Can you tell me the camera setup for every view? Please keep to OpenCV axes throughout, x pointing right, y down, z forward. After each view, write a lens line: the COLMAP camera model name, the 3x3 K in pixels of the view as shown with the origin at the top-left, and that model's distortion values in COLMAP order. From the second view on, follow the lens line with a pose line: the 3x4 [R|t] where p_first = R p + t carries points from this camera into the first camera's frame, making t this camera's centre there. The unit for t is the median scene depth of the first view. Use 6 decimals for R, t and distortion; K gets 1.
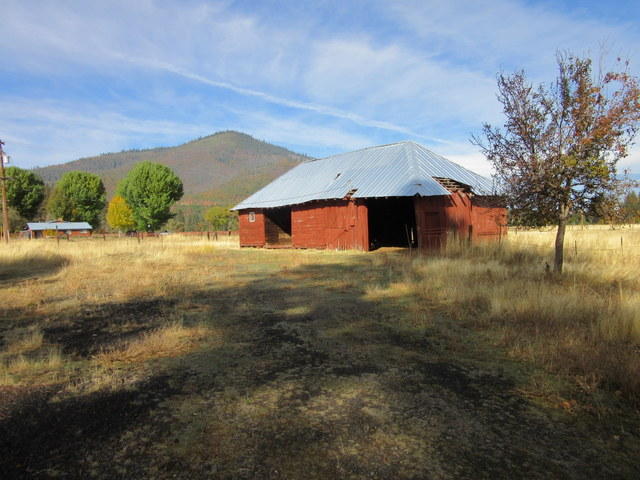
lens RADIAL K [[484.4, 0, 320.0], [0, 484.4, 240.0], [0, 0, 1]] dist [-0.005754, 0.004406]
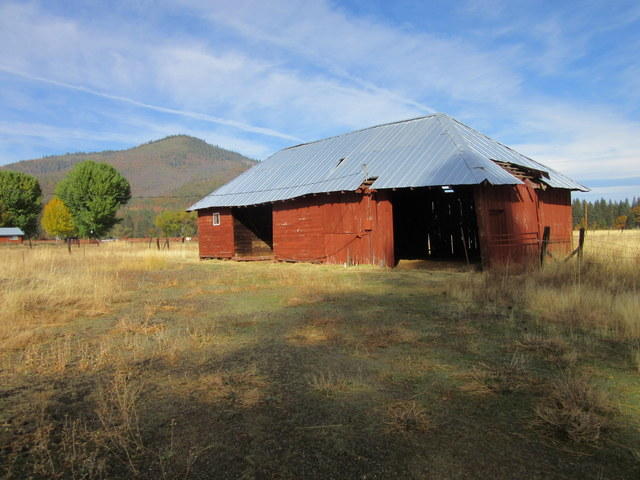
lens RADIAL K [[484.4, 0, 320.0], [0, 484.4, 240.0], [0, 0, 1]] dist [-0.005754, 0.004406]
pose [[0.995587, -0.001799, 0.093829, -0.047133], [0.002950, 0.999922, -0.012126, -0.004852], [-0.093800, 0.012350, 0.995514, 0.218390]]
